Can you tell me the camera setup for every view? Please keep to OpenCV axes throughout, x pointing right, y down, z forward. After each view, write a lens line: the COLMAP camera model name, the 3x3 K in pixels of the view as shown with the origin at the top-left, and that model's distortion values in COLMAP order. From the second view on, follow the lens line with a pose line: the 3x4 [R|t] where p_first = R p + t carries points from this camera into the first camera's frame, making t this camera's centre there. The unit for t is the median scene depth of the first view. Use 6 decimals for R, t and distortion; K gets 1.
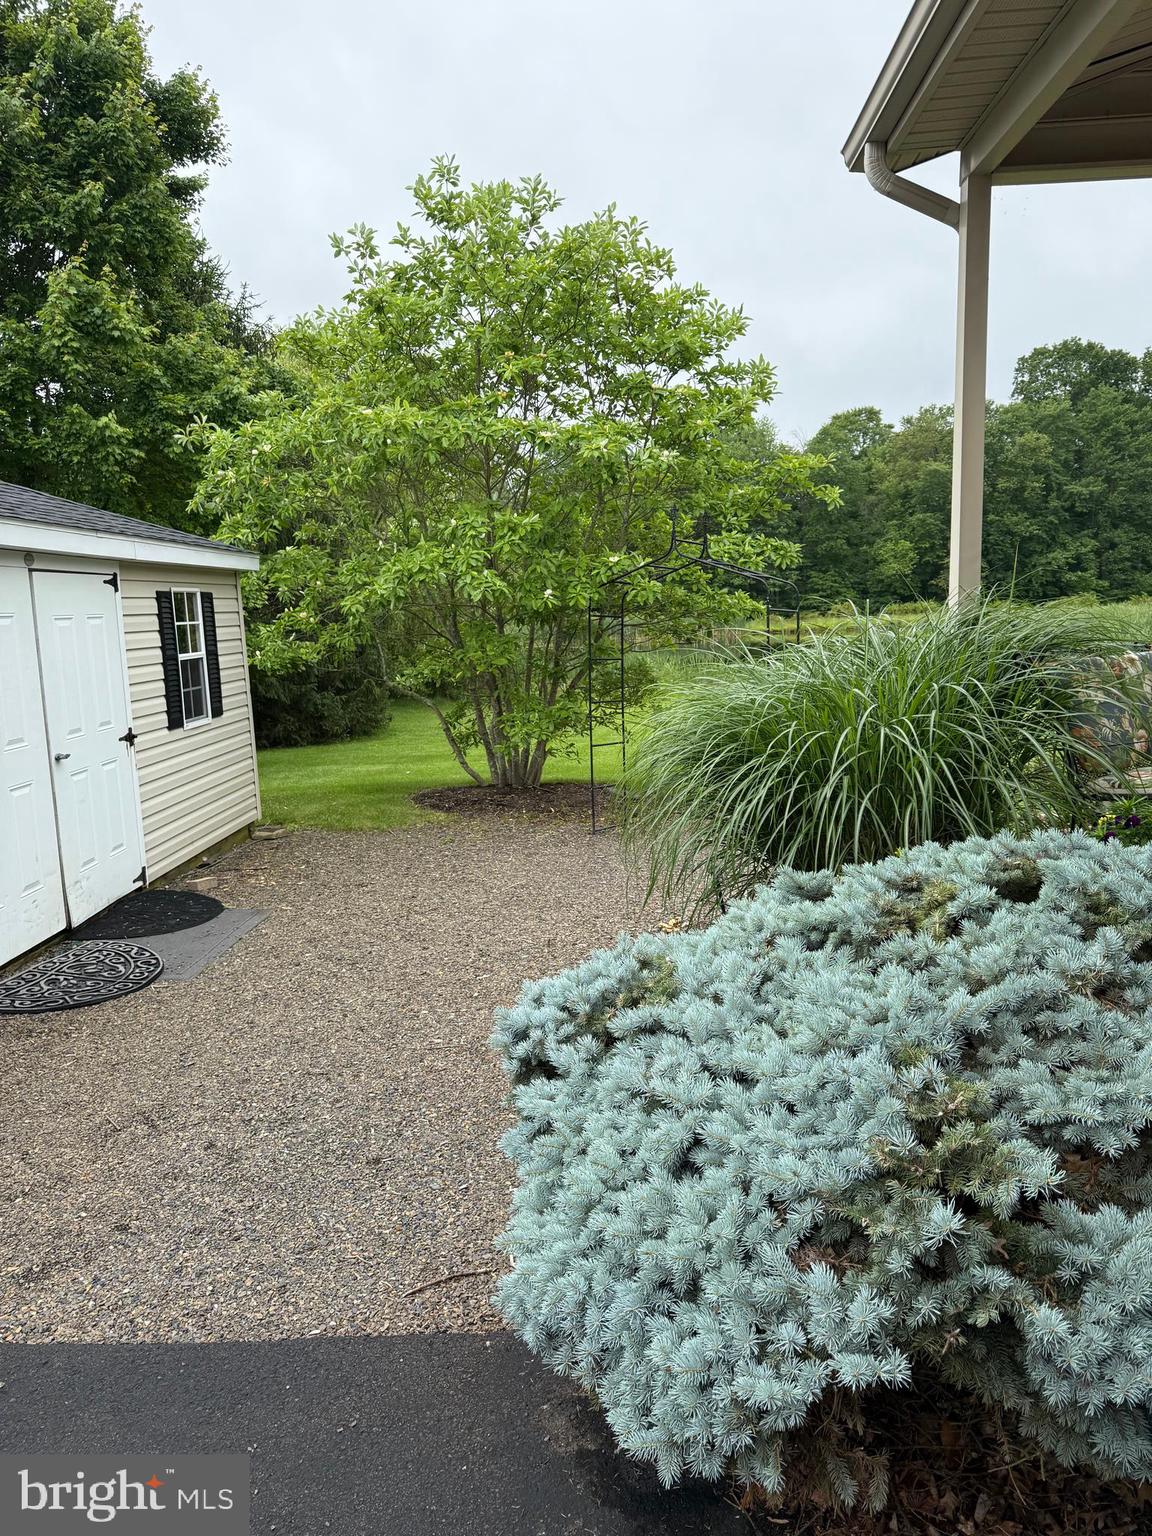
lens RADIAL K [[1086.5, 0, 590.4], [0, 1086.5, 777.1], [0, 0, 1]] dist [0.036754, -0.036874]
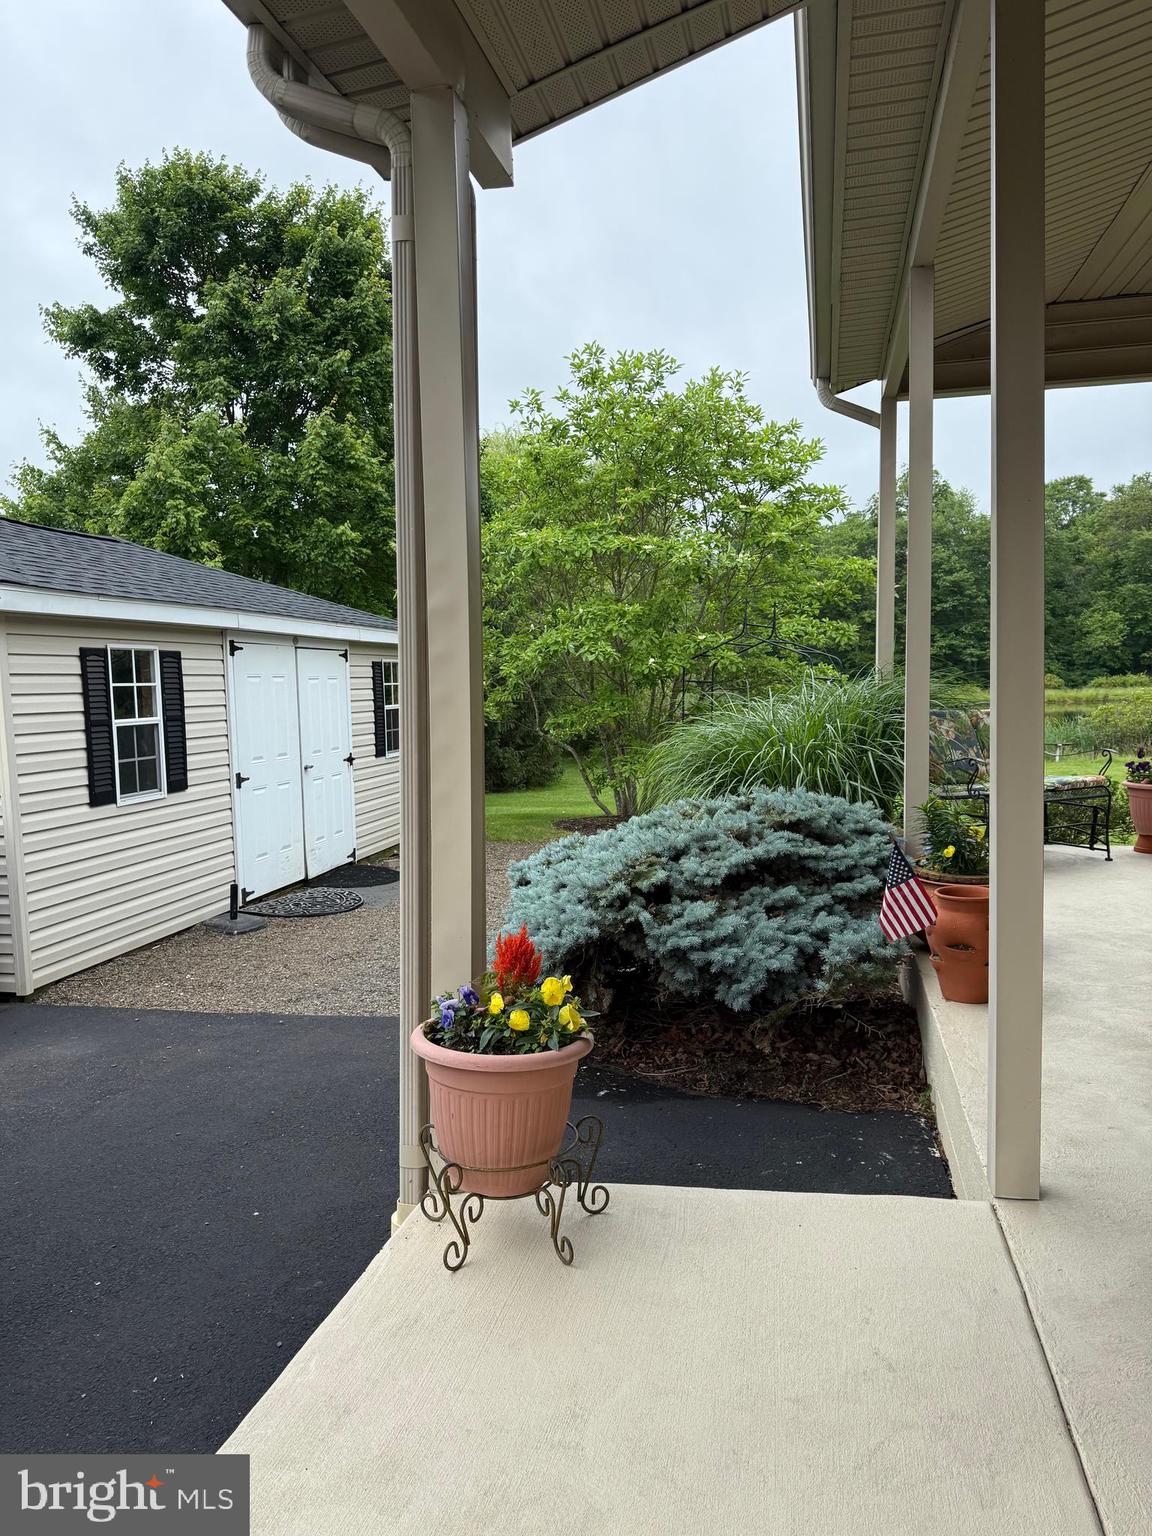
lens RADIAL K [[1086.5, 0, 575.5], [0, 1086.5, 781.7], [0, 0, 1]] dist [0.036754, -0.036874]
pose [[0.981501, 0.028187, -0.189370, 0.074743], [-0.039211, 0.997731, -0.054722, 0.029643], [0.187398, 0.061135, 0.980380, -0.181620]]
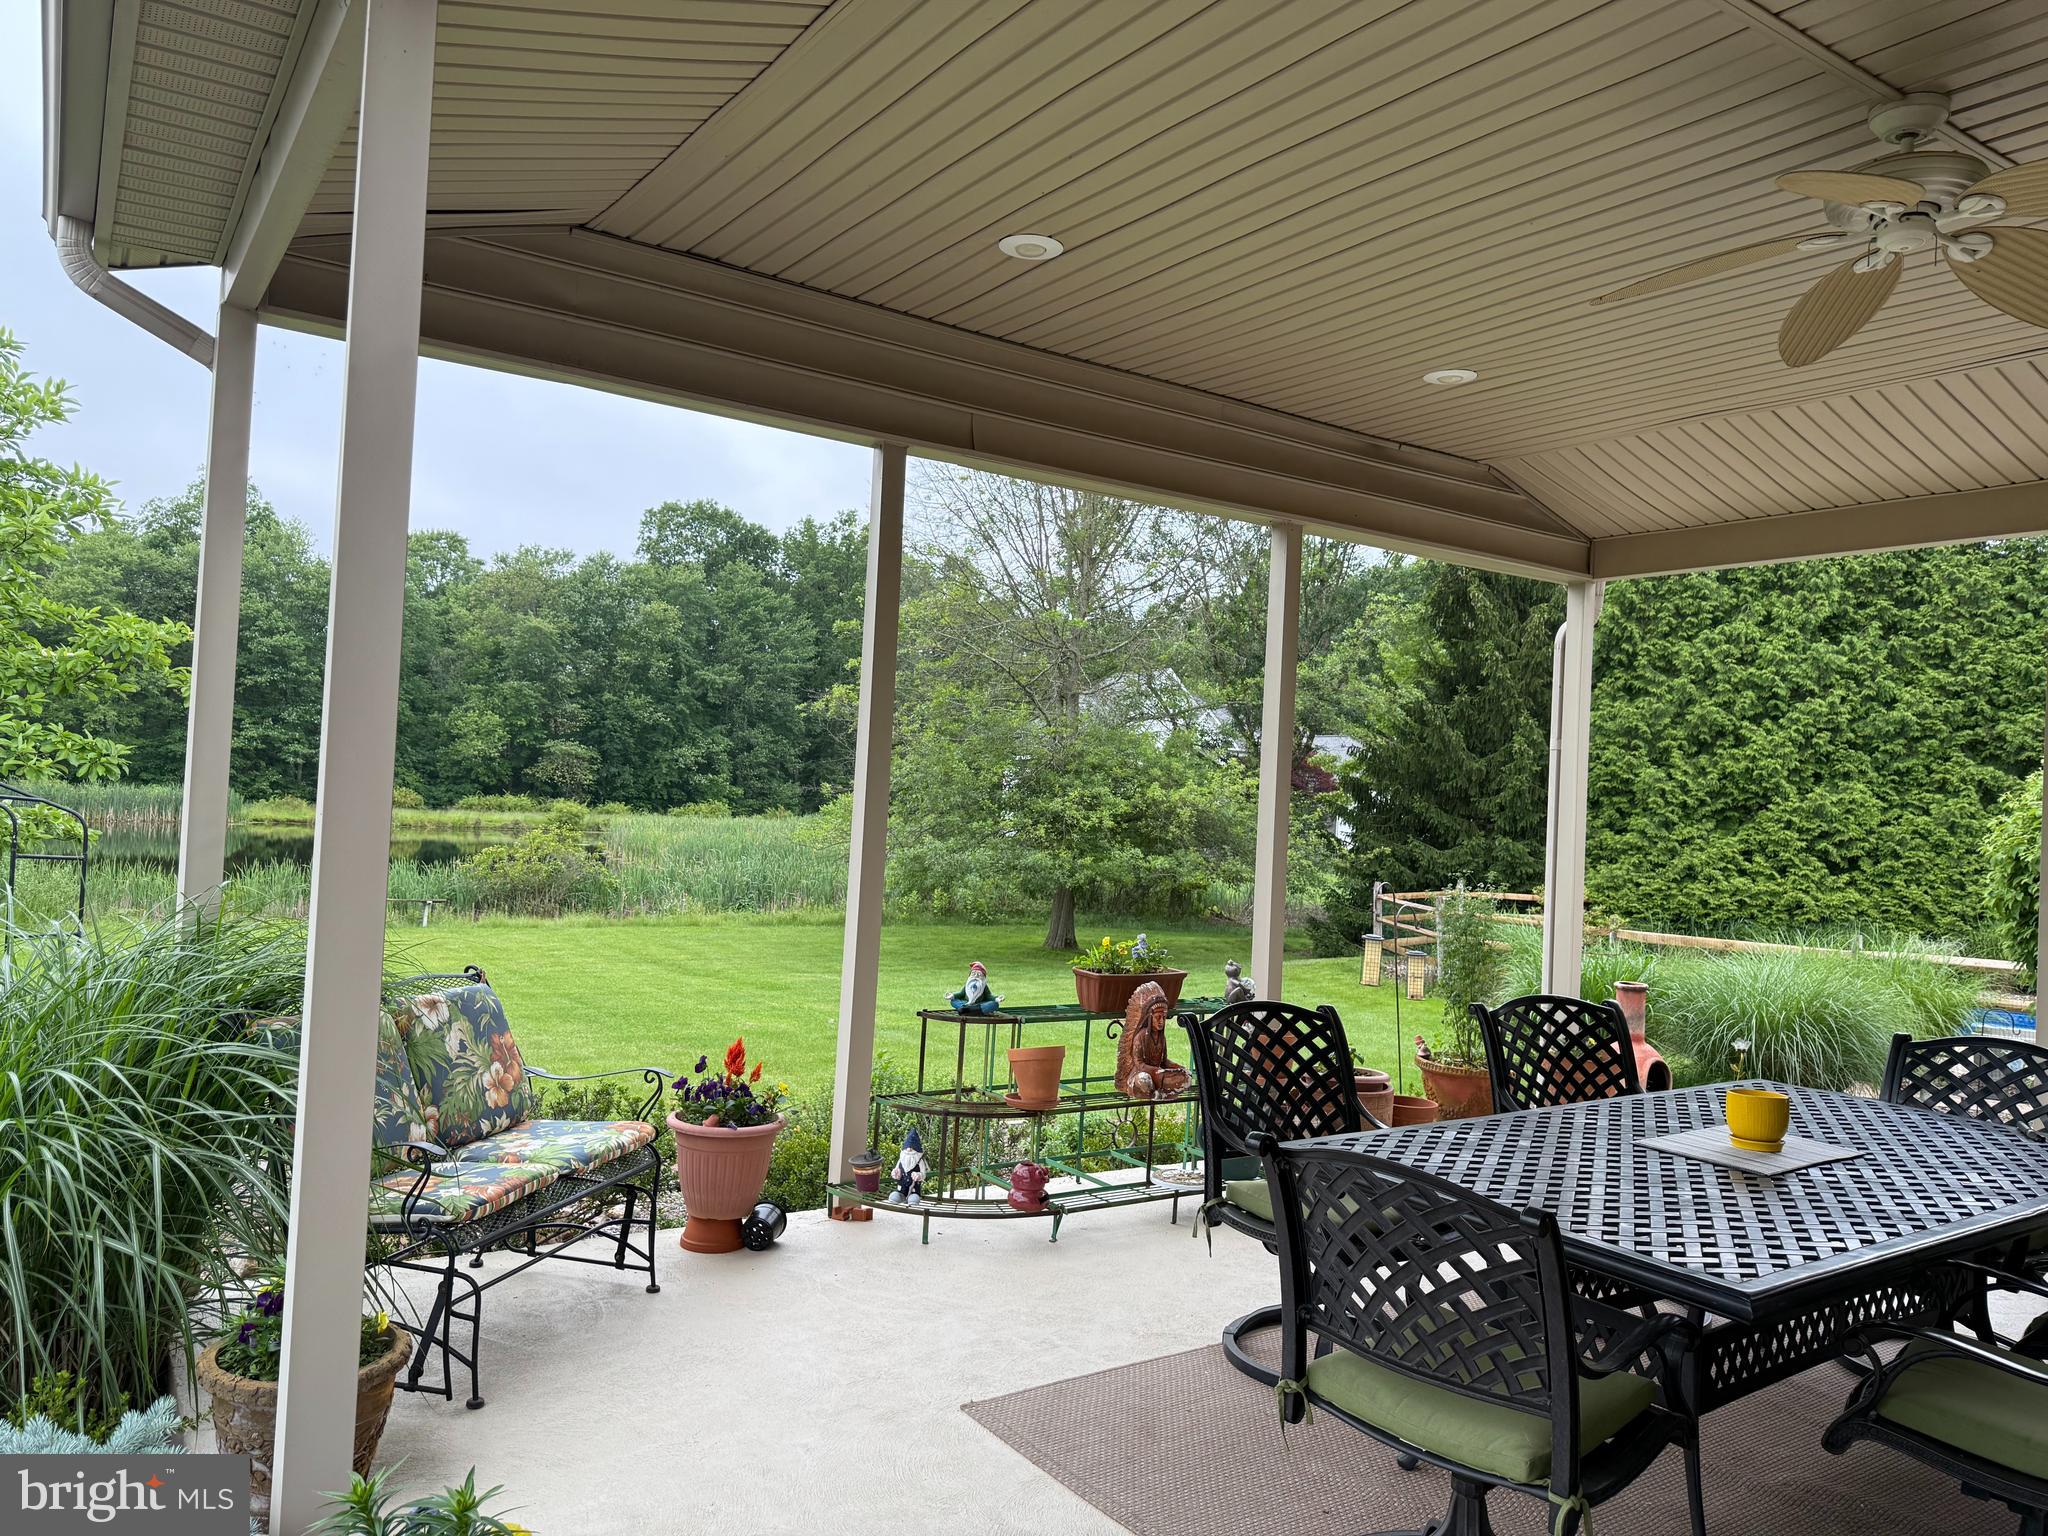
lens RADIAL K [[1448.7, 0, 1028.1], [0, 1448.7, 767.3], [0, 0, 1]] dist [0.036754, -0.036874]
pose [[0.808555, 0.089731, 0.581538, 0.079891], [0.014685, 0.984919, -0.172390, -0.029007], [-0.588237, 0.147926, 0.795044, 0.001069]]
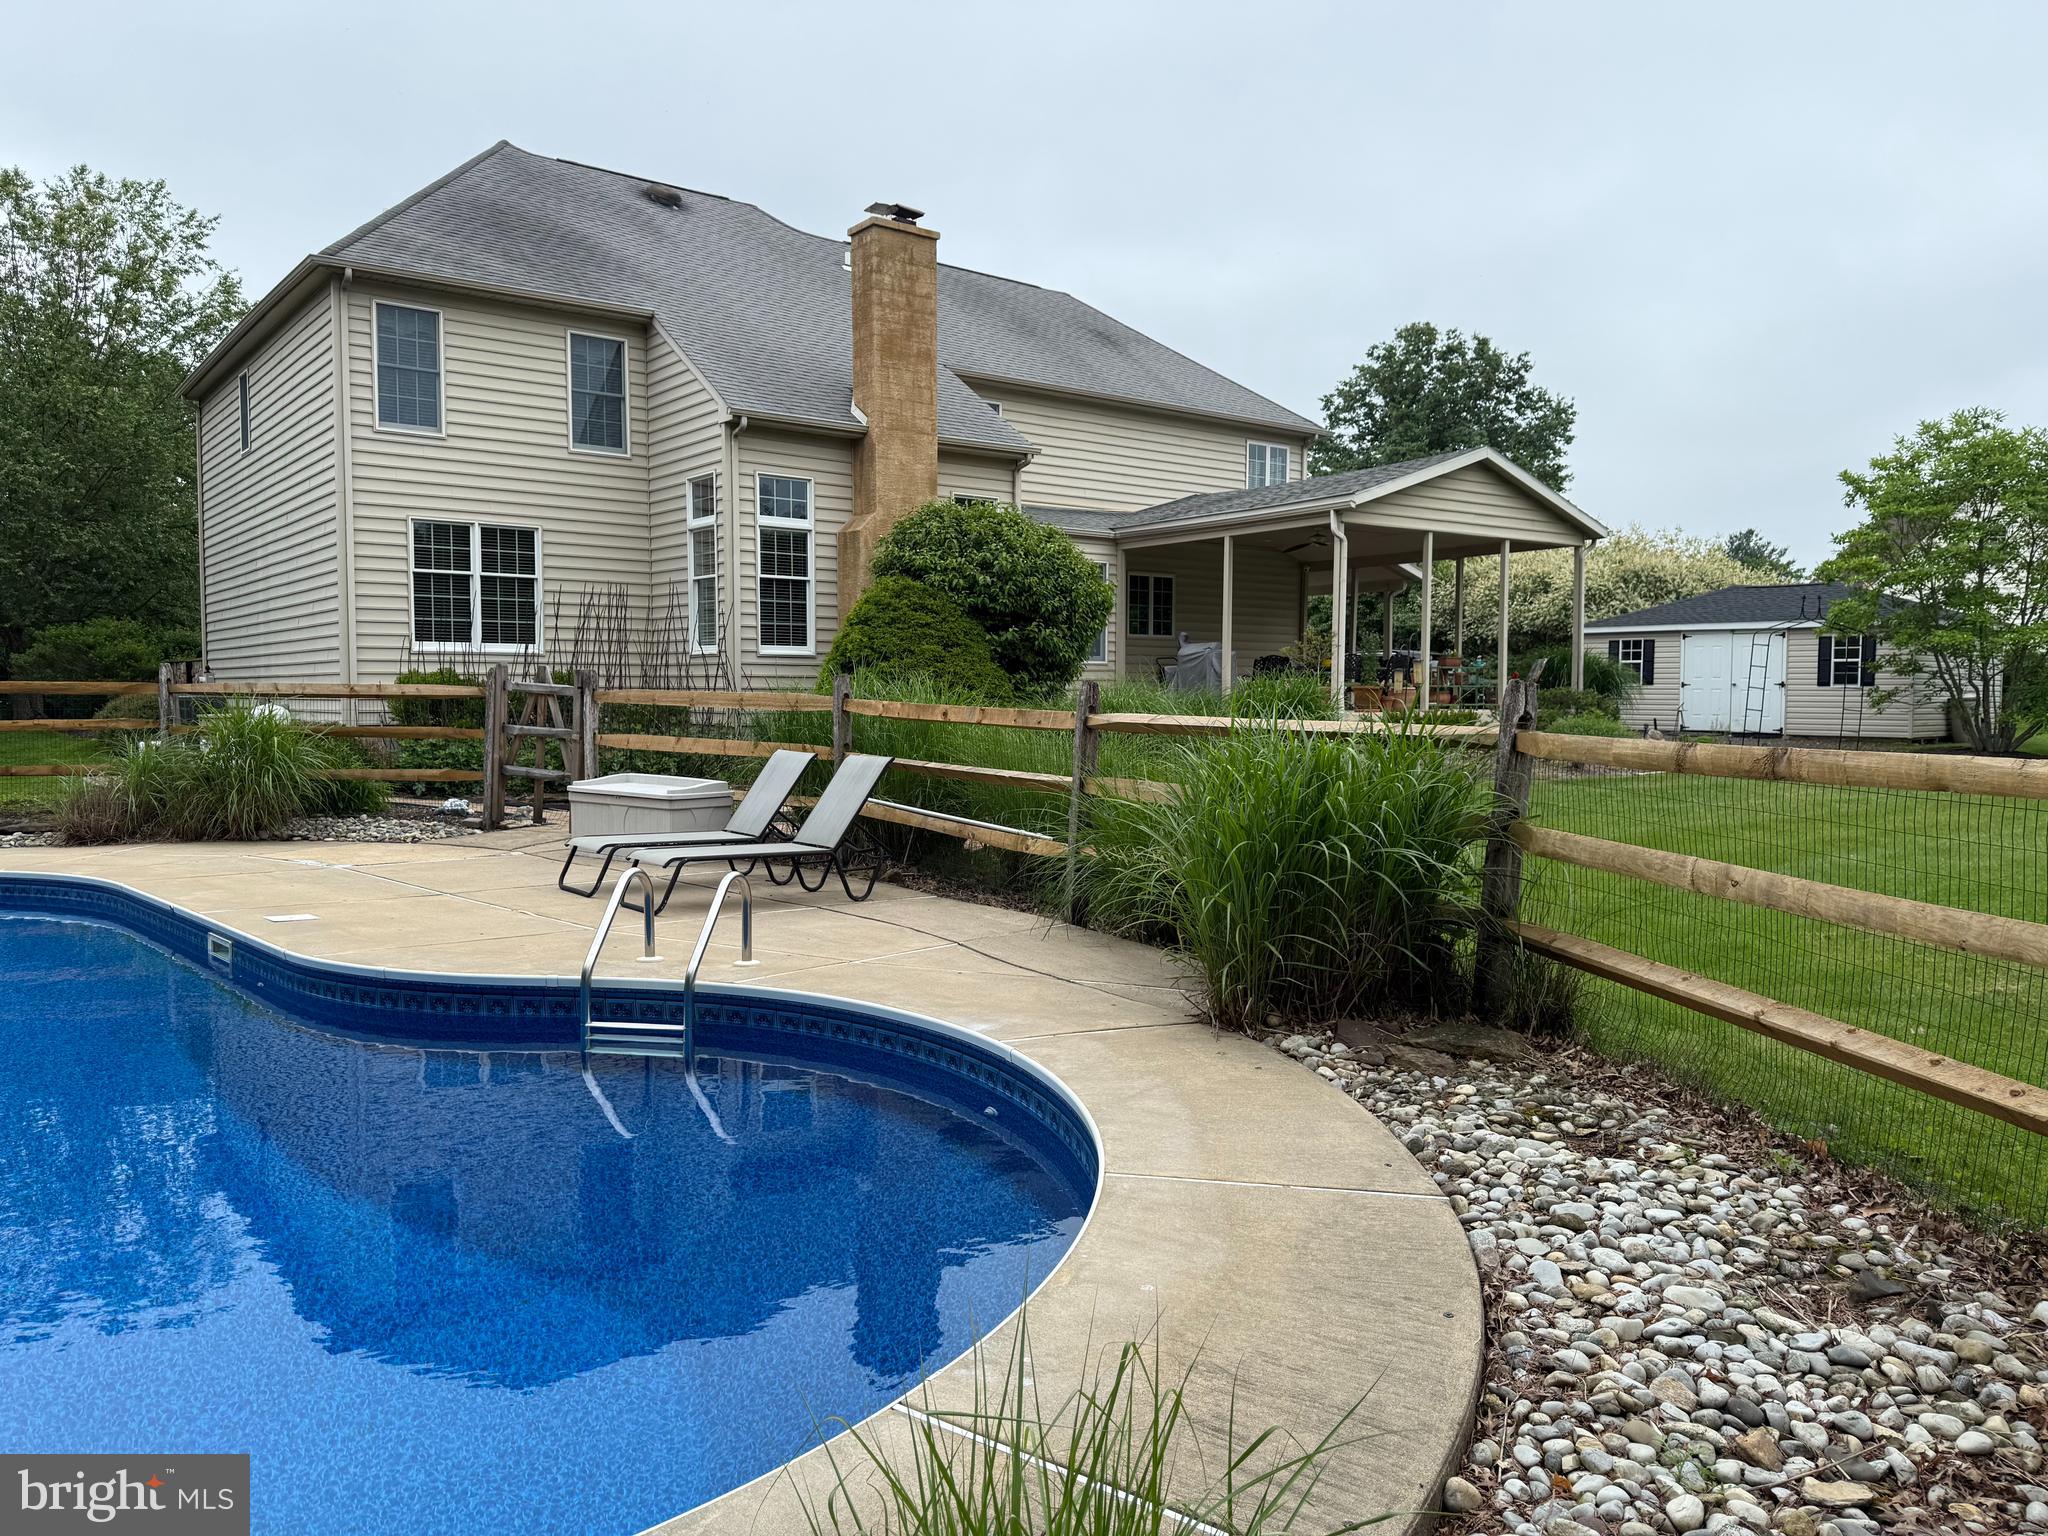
lens RADIAL K [[1448.7, 0, 1030.6], [0, 1448.7, 764.6], [0, 0, 1]] dist [0.036754, -0.036874]
pose [[-0.769674, 0.068483, -0.634753, 1.919785], [-0.073959, 0.977972, 0.195193, -0.230928], [0.634138, 0.197181, -0.747655, 1.385335]]
